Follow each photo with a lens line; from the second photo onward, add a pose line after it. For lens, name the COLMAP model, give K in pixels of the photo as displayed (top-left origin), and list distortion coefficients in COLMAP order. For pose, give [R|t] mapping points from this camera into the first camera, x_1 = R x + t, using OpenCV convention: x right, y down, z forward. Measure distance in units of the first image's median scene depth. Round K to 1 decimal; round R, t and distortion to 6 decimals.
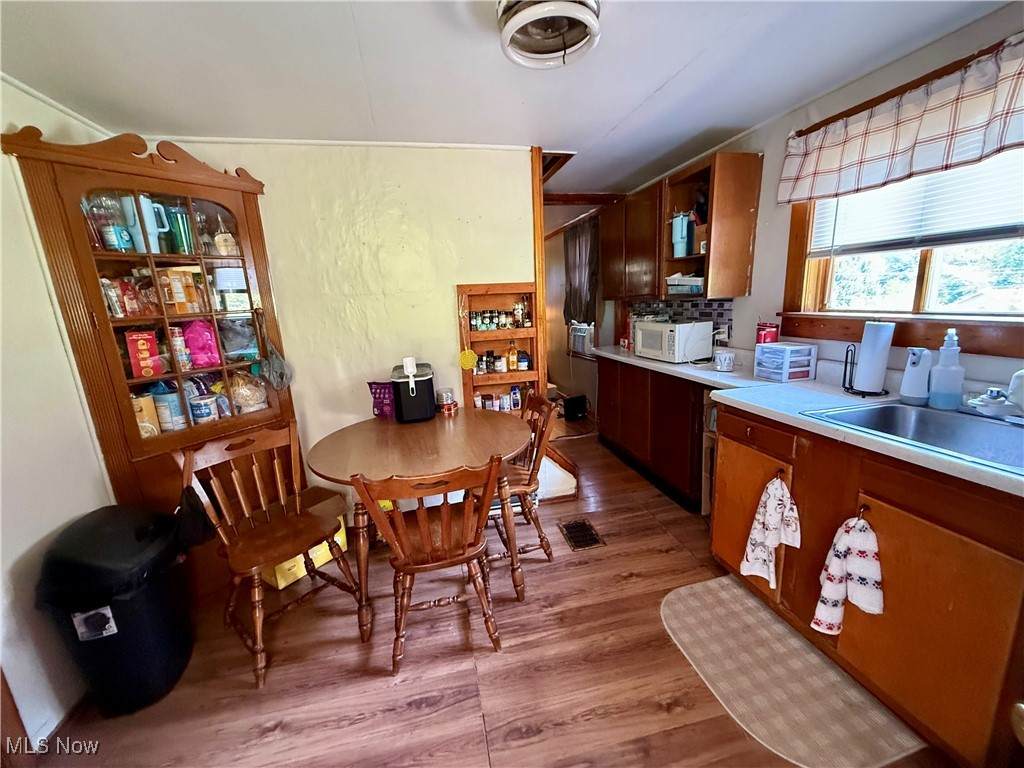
lens RADIAL K [[409.8, 0, 508.7], [0, 409.8, 388.1], [0, 0, 1]] dist [0.002113, -0.000757]
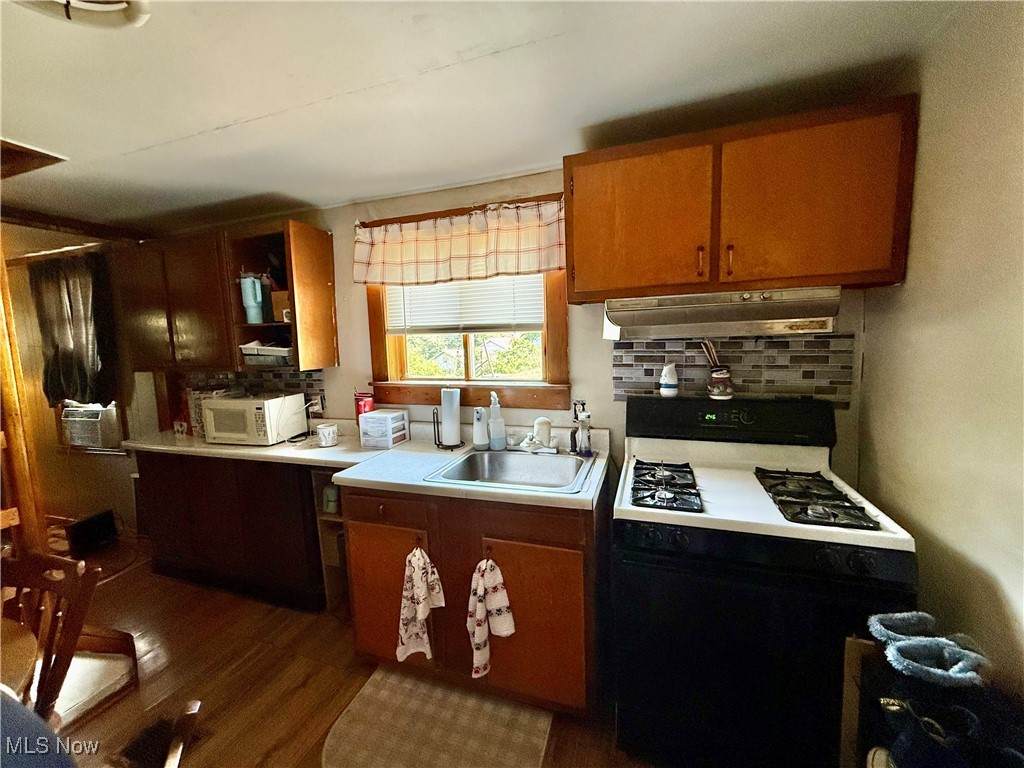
lens RADIAL K [[409.8, 0, 512.4], [0, 409.8, 385.0], [0, 0, 1]] dist [0.002113, -0.000757]
pose [[0.528843, -0.062865, 0.846388, -0.047325], [0.183289, 0.982180, -0.041573, -0.077406], [-0.828692, 0.177119, 0.530941, 0.160537]]
